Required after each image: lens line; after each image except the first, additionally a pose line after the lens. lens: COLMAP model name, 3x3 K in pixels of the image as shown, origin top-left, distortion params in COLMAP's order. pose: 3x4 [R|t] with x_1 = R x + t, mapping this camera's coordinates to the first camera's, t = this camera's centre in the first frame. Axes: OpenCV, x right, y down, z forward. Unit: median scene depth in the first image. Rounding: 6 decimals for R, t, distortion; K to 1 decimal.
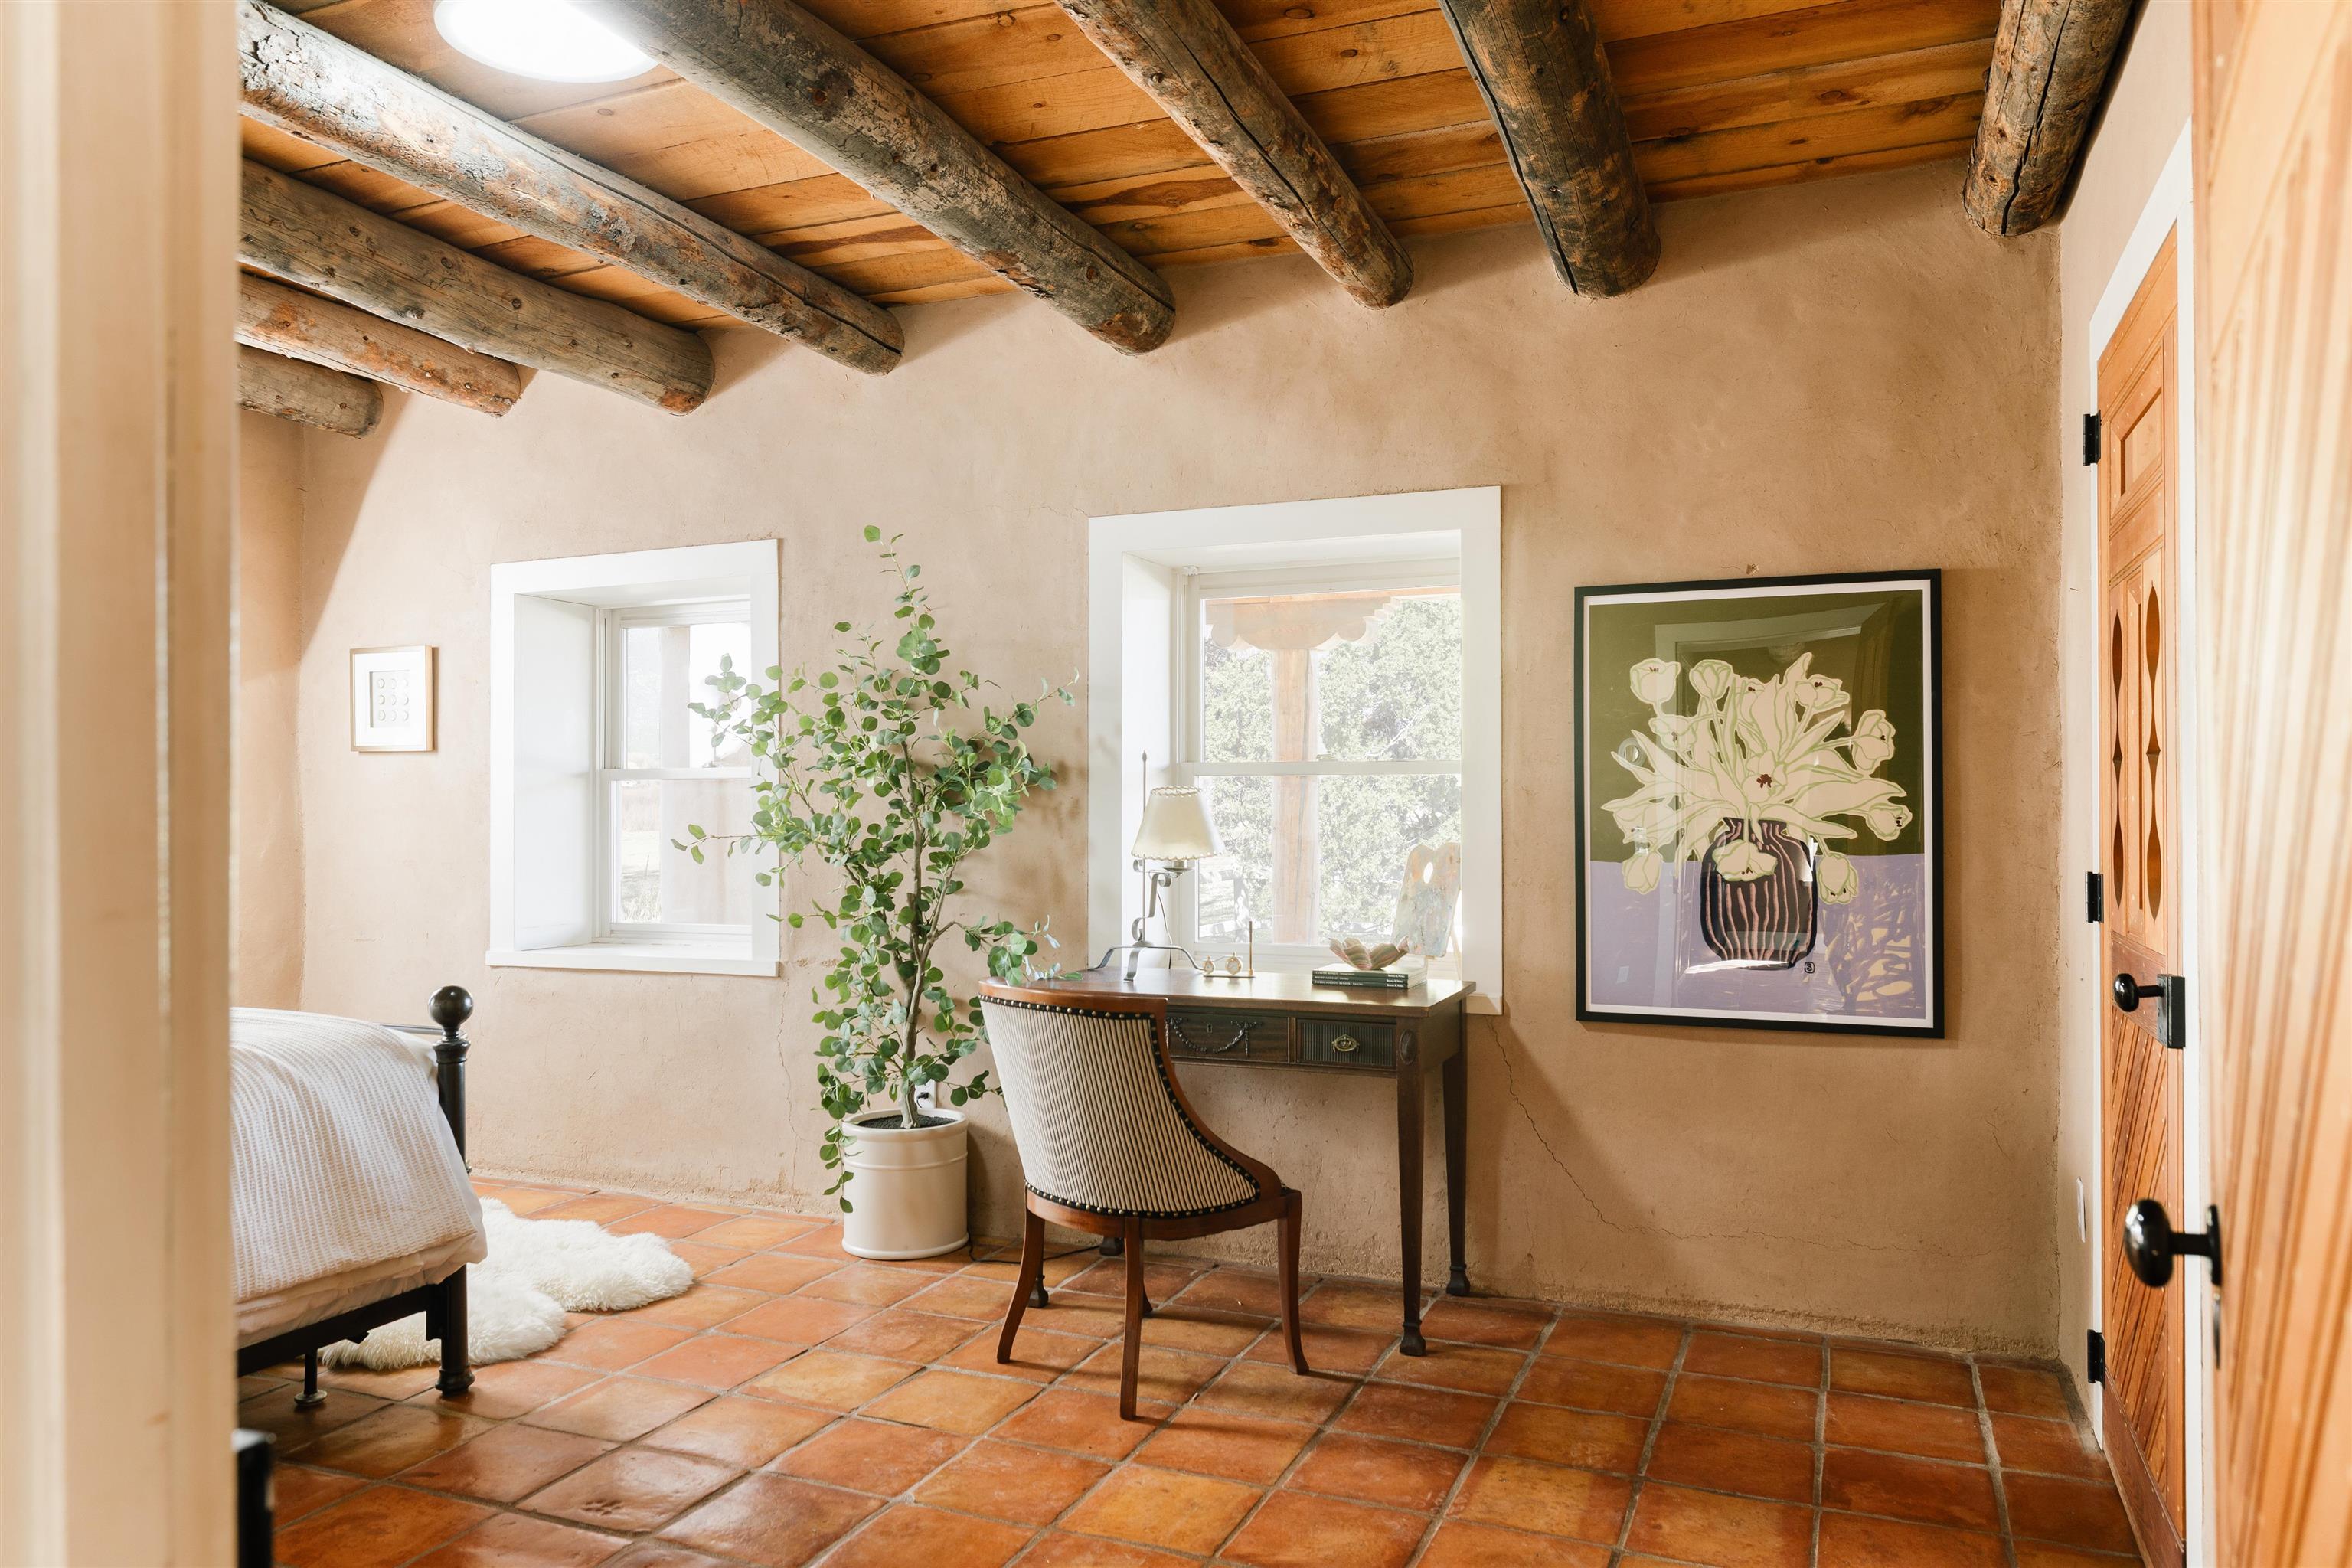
lens RADIAL K [[1633.1, 0, 1176.6], [0, 1633.1, 790.6], [0, 0, 1]] dist [0.002045, -0.001178]
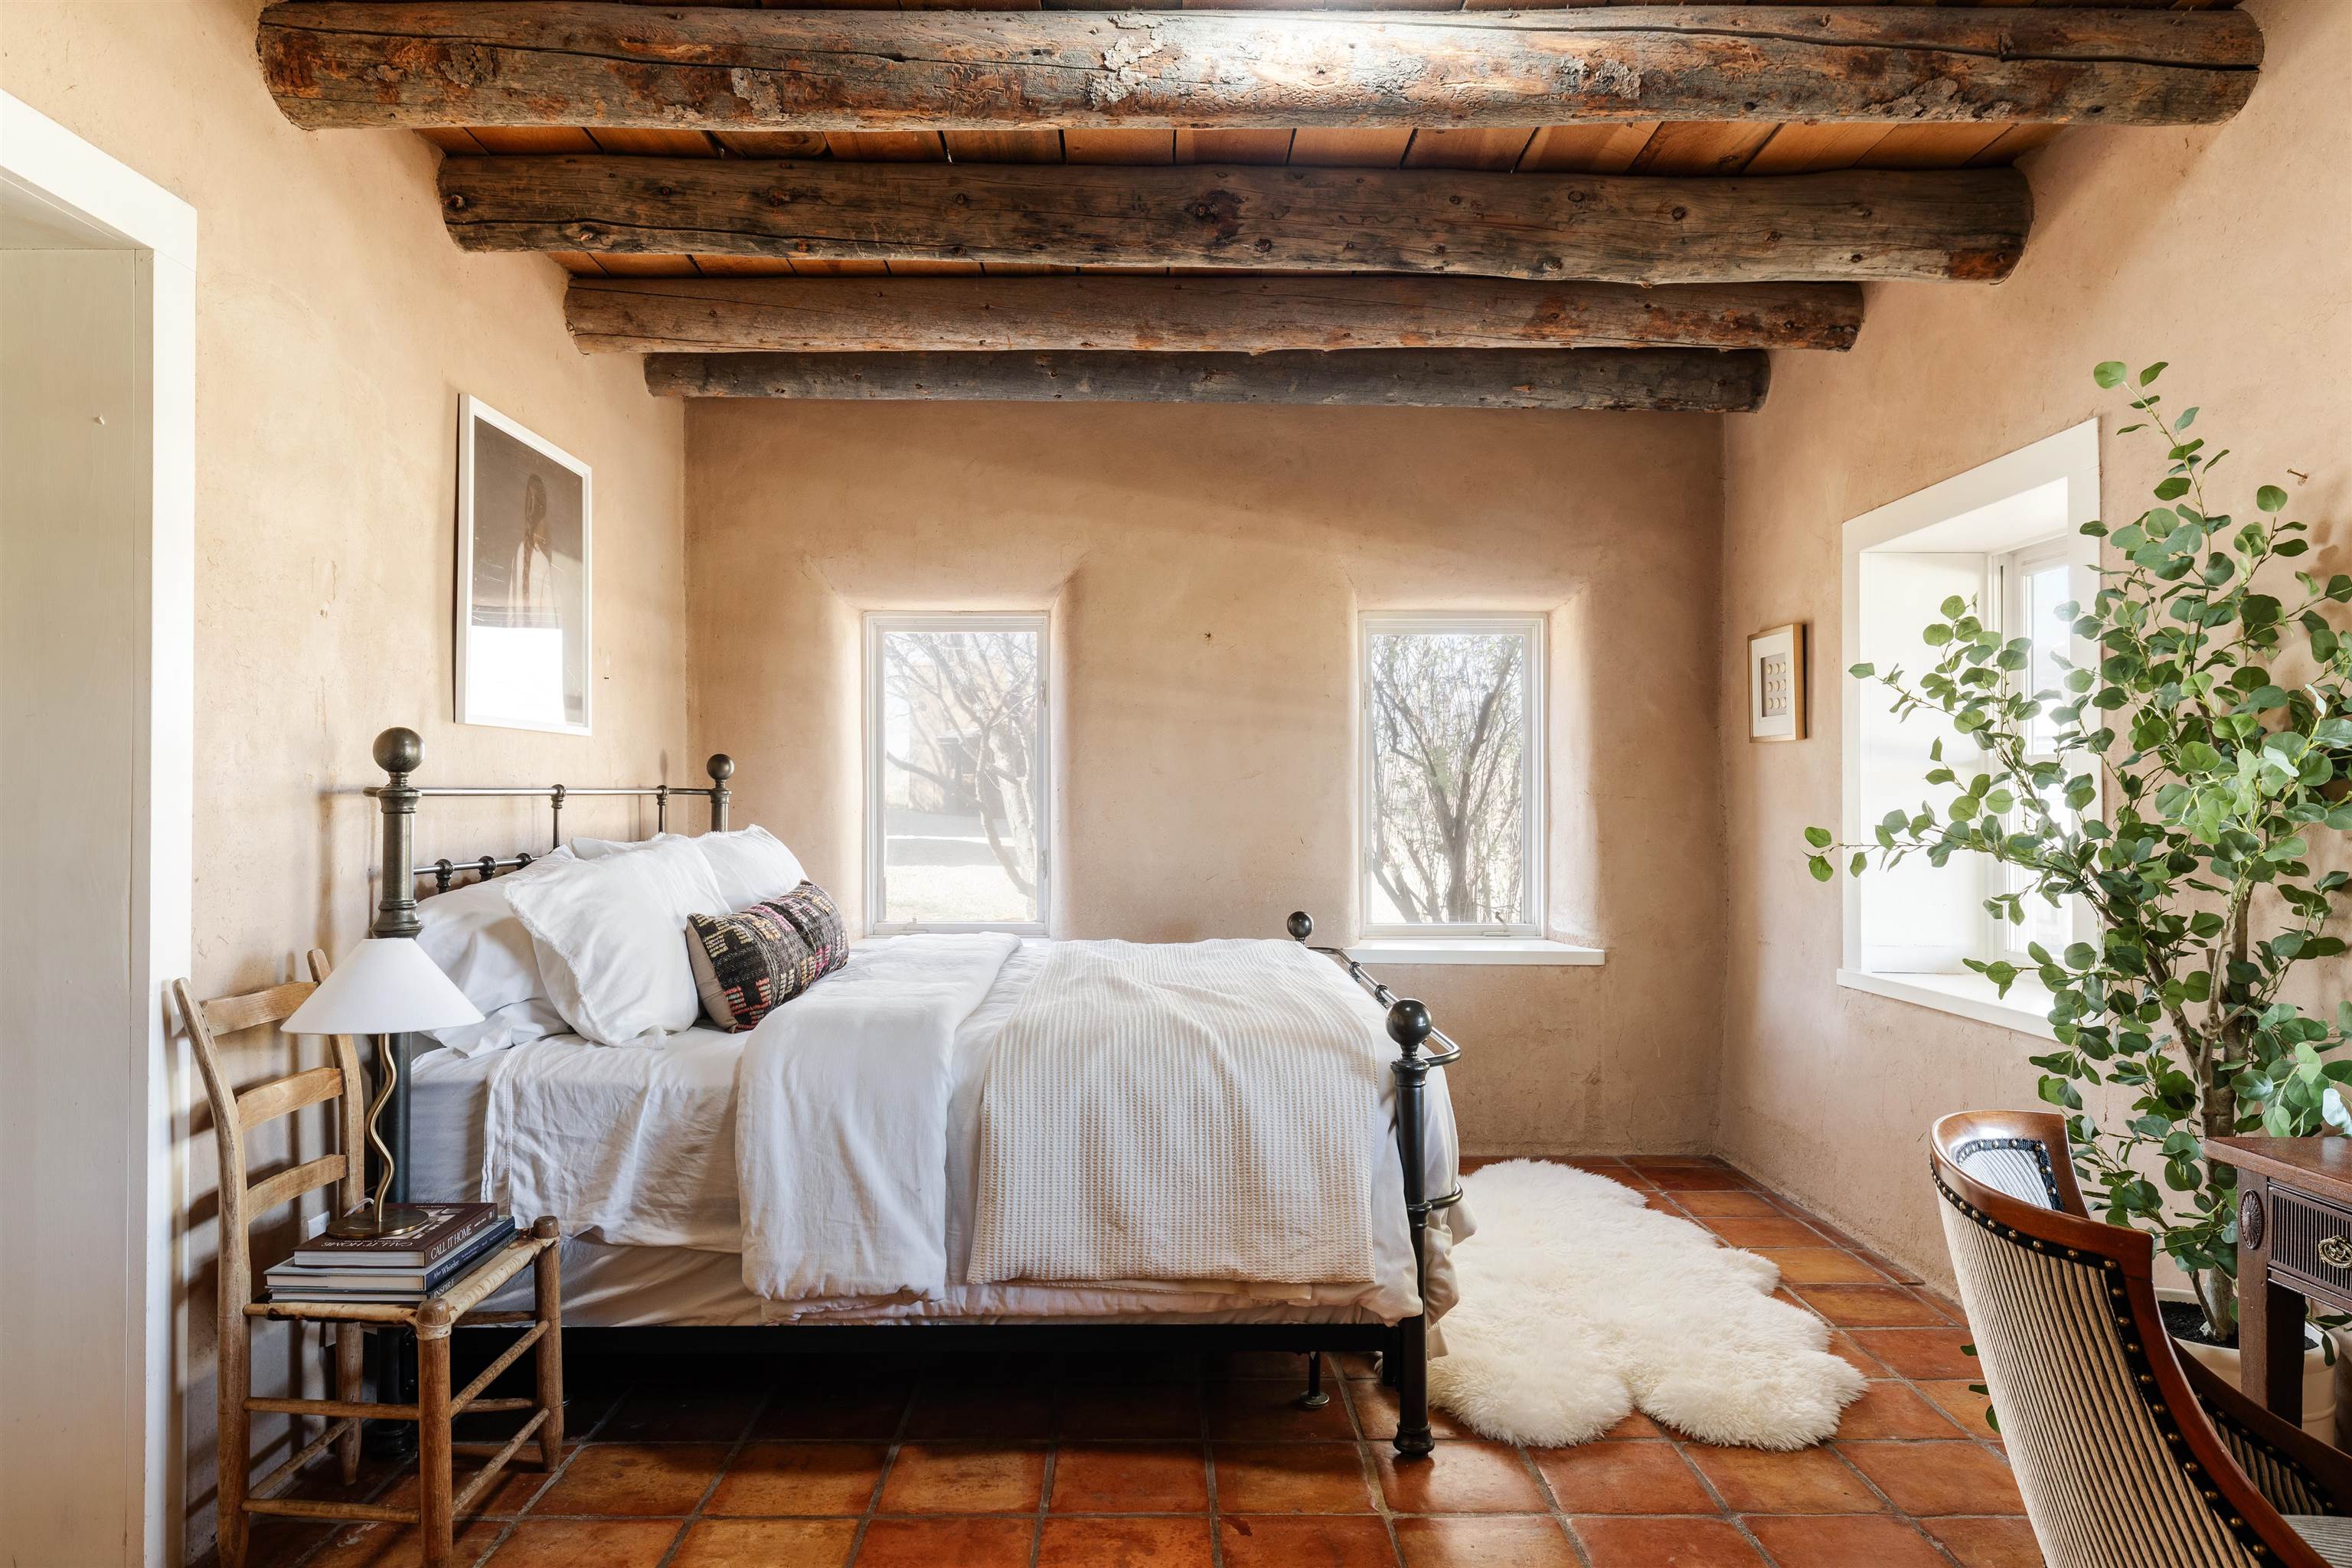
lens RADIAL K [[1479.2, 0, 1172.4], [0, 1479.2, 778.0], [0, 0, 1]] dist [0.002739, 0.002011]
pose [[0.387130, -0.006141, -0.922005, 0.212603], [0.001489, 0.999981, -0.006036, 0.002100], [0.922024, 0.000964, 0.387132, 0.468112]]
